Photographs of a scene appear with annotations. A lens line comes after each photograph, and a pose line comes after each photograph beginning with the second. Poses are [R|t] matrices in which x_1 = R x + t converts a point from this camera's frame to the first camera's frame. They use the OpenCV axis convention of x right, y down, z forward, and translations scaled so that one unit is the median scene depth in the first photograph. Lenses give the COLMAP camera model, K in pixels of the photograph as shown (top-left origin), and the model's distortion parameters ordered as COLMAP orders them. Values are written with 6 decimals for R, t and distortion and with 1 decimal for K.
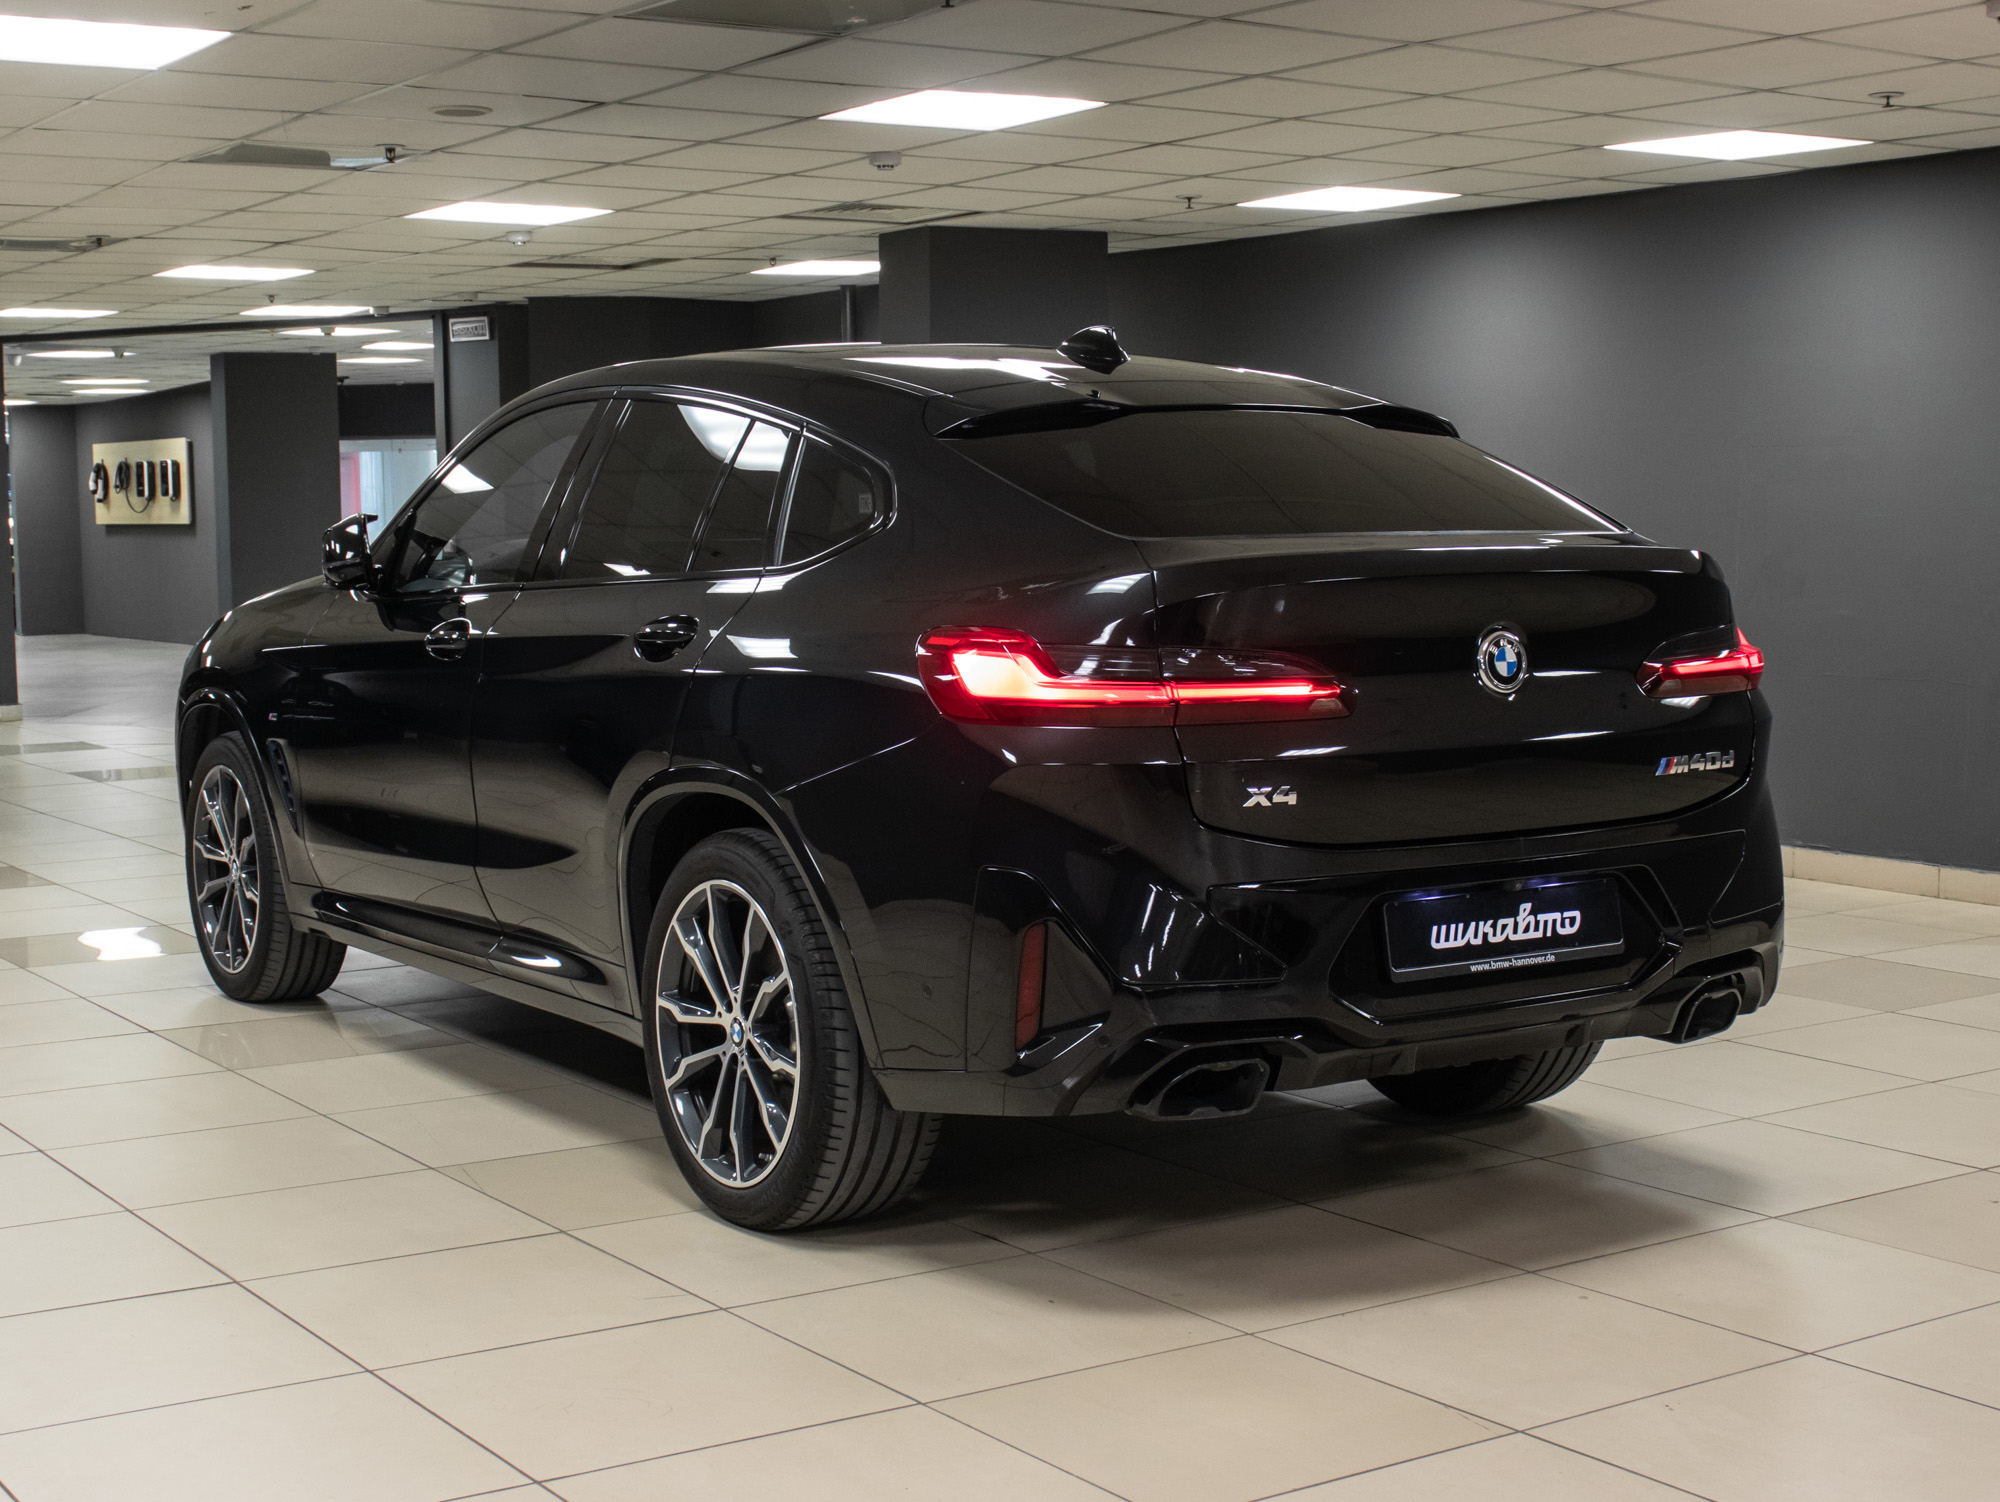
lens RADIAL K [[2804.0, 0, 1006.8], [0, 2804.0, 758.4], [0, 0, 1]] dist [-0.025699, 0.000000]
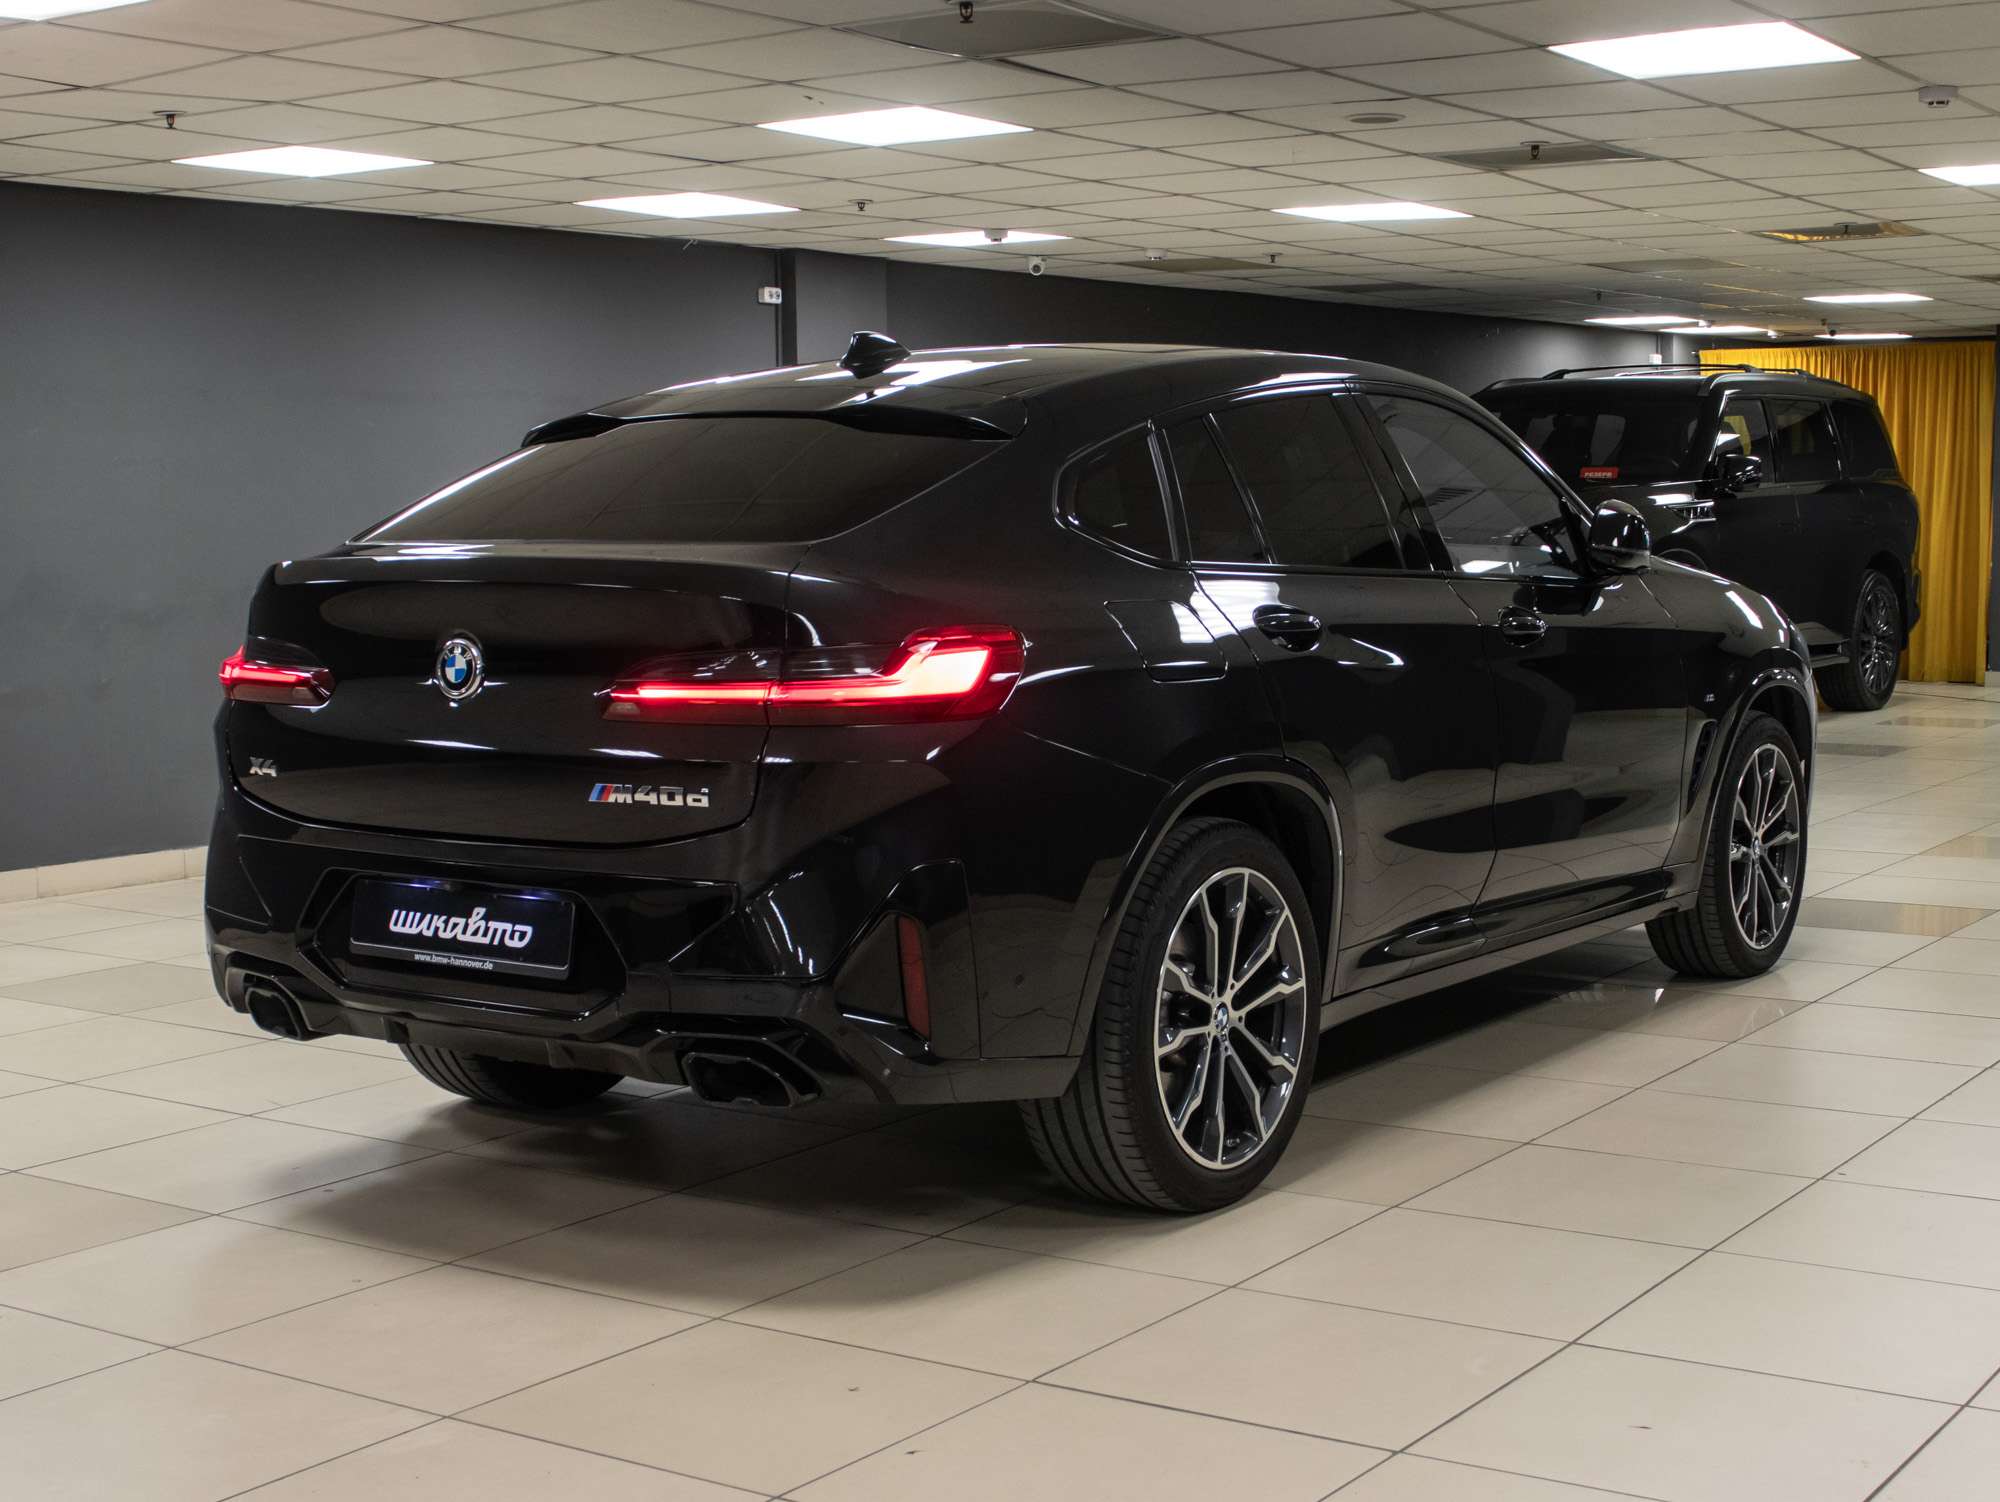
lens RADIAL K [[2804.0, 0, 1007.3], [0, 2804.0, 740.5], [0, 0, 1]] dist [-0.025699, 0.000000]
pose [[0.365887, 0.085184, -0.926753, 1.203249], [-0.073723, 0.995326, 0.062380, -0.086987], [0.927735, 0.045499, 0.370457, 0.804863]]
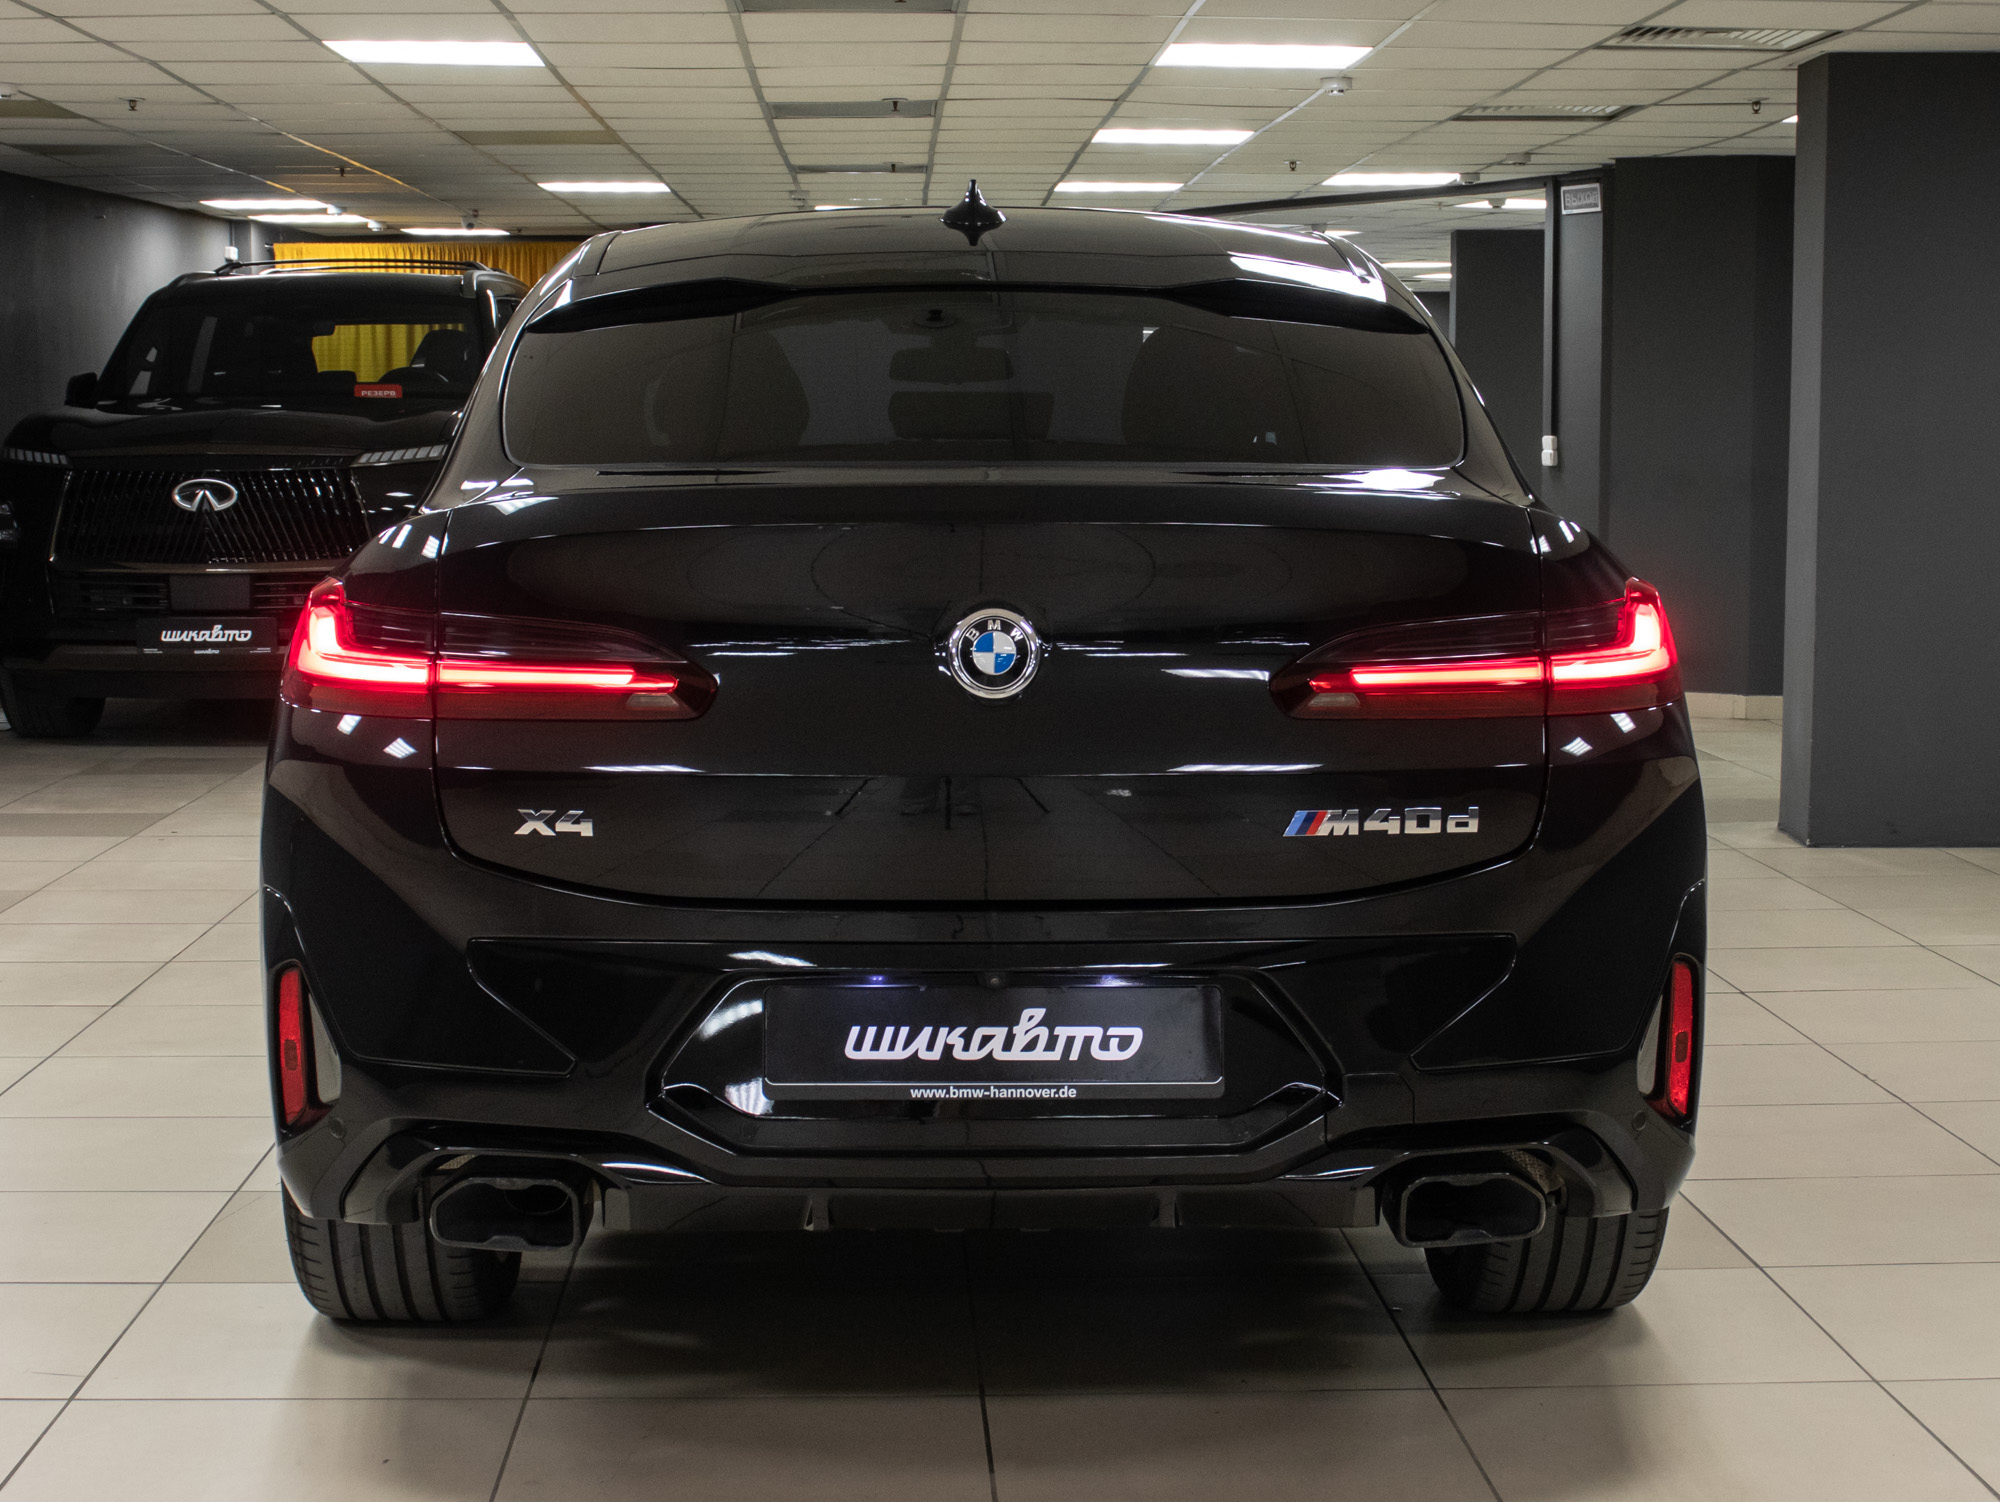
lens RADIAL K [[2804.0, 0, 944.7], [0, 2804.0, 731.9], [0, 0, 1]] dist [-0.025699, 0.000000]
pose [[0.845343, 0.041456, -0.532613, 0.533244], [-0.052978, 0.998575, -0.006361, -0.010266], [0.531591, 0.033594, 0.846335, 0.409986]]
